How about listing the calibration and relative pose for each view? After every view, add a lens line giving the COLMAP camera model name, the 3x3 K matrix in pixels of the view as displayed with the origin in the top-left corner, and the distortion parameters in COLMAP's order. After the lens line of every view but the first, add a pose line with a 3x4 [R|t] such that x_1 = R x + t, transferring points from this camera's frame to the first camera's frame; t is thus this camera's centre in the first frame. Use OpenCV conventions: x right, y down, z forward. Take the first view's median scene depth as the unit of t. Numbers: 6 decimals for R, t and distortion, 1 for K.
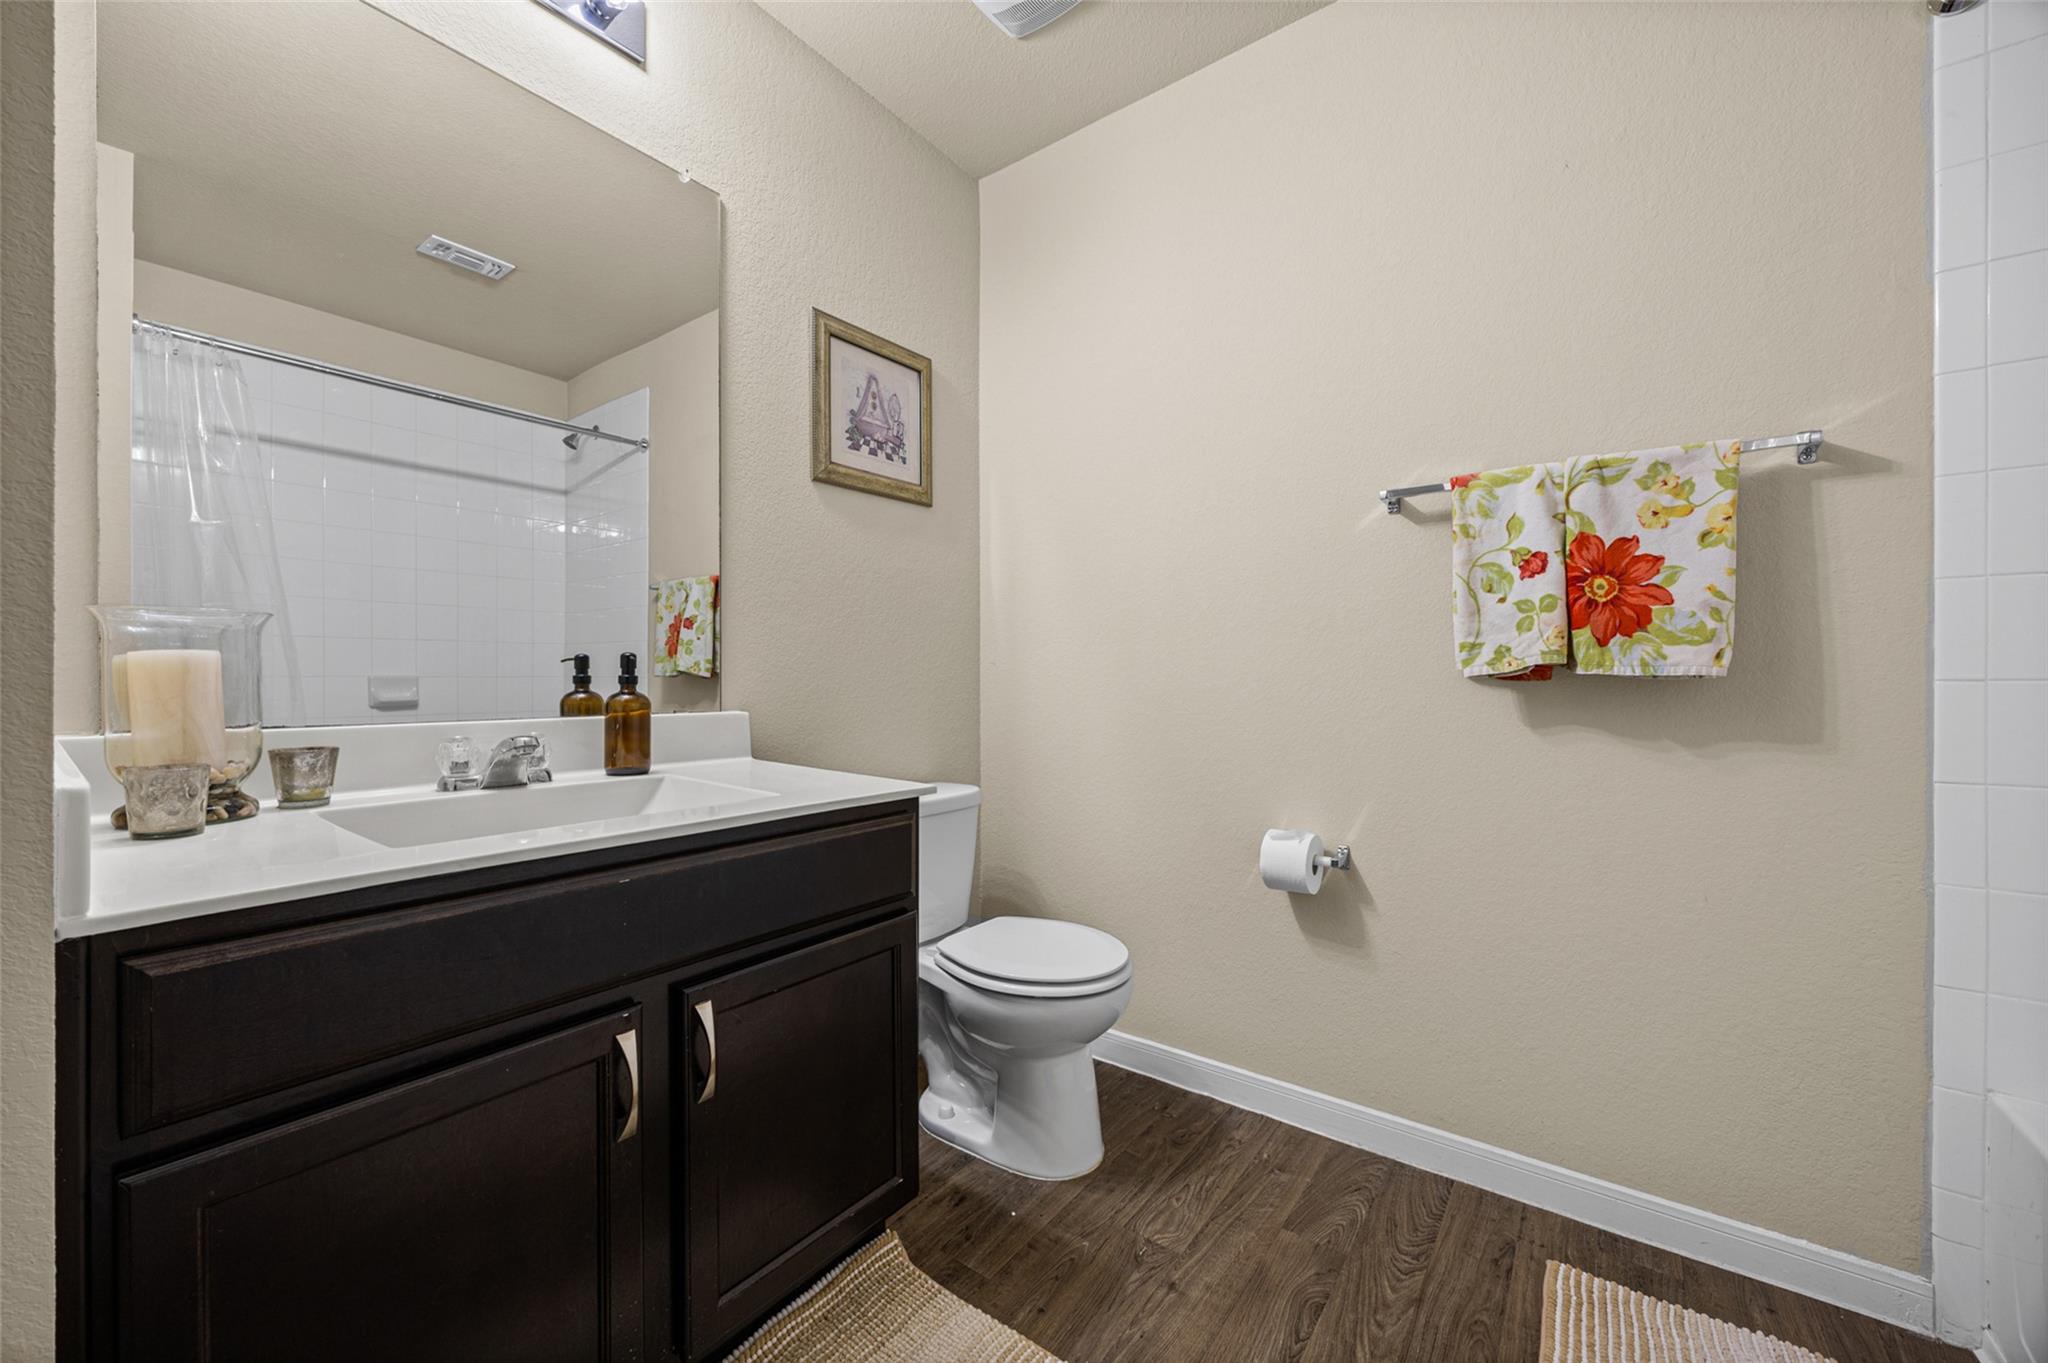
lens RADIAL K [[786.5, 0, 1021.1], [0, 786.5, 679.9], [0, 0, 1]] dist [-0.003203, -0.000046]
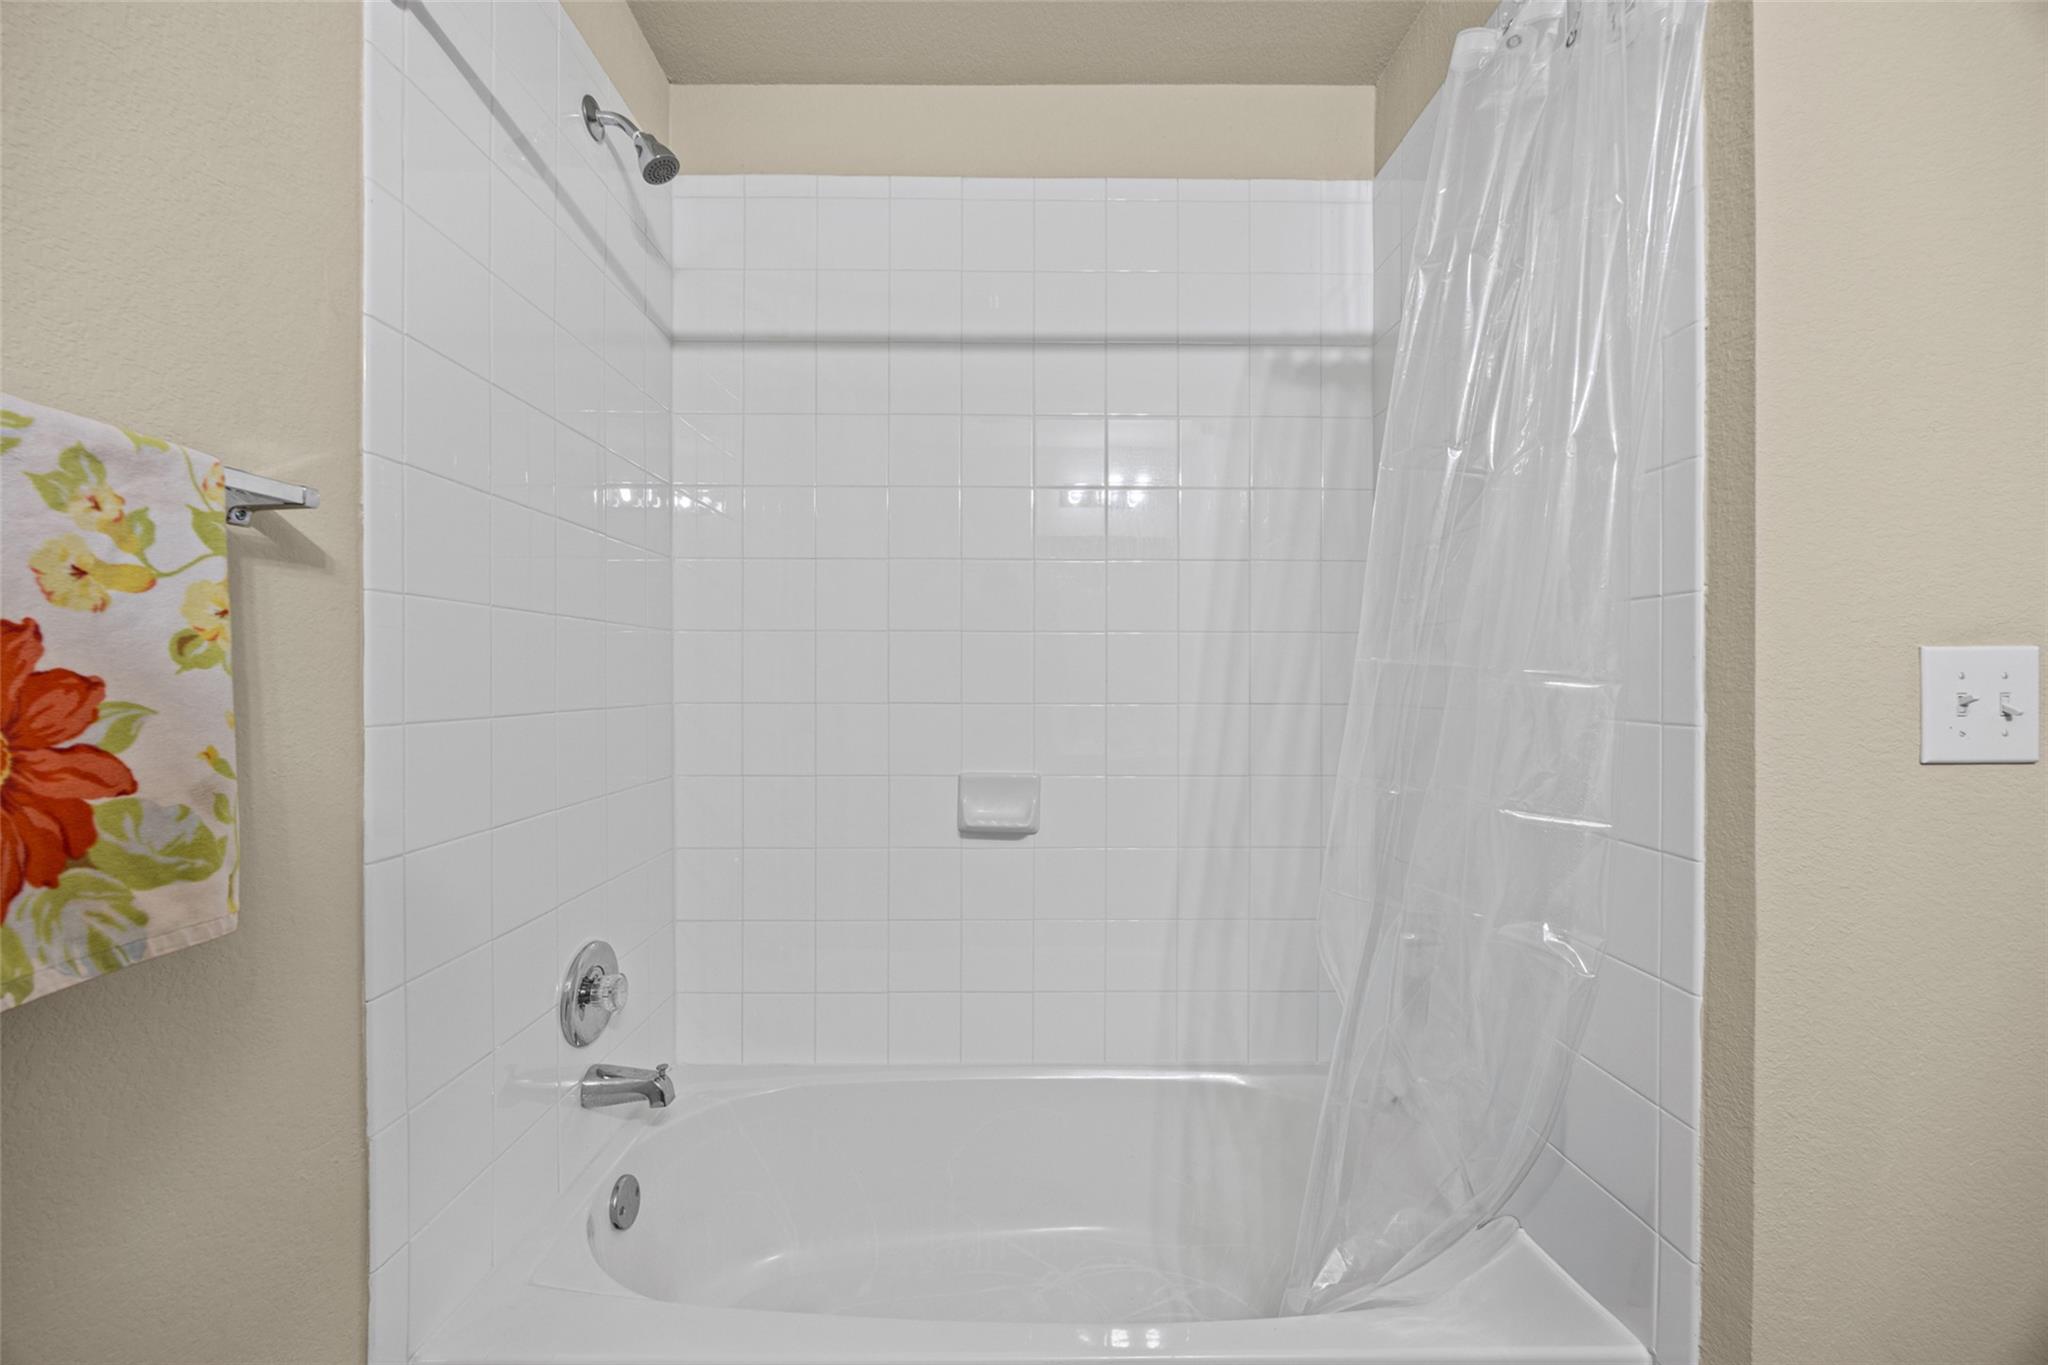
lens RADIAL K [[786.5, 0, 1021.1], [0, 786.5, 680.9], [0, 0, 1]] dist [-0.003203, -0.000046]
pose [[-0.599835, -0.001590, 0.800122, 0.186389], [-0.000320, 0.999998, 0.001746, -0.157766], [-0.800123, 0.000791, -0.599835, 0.859426]]
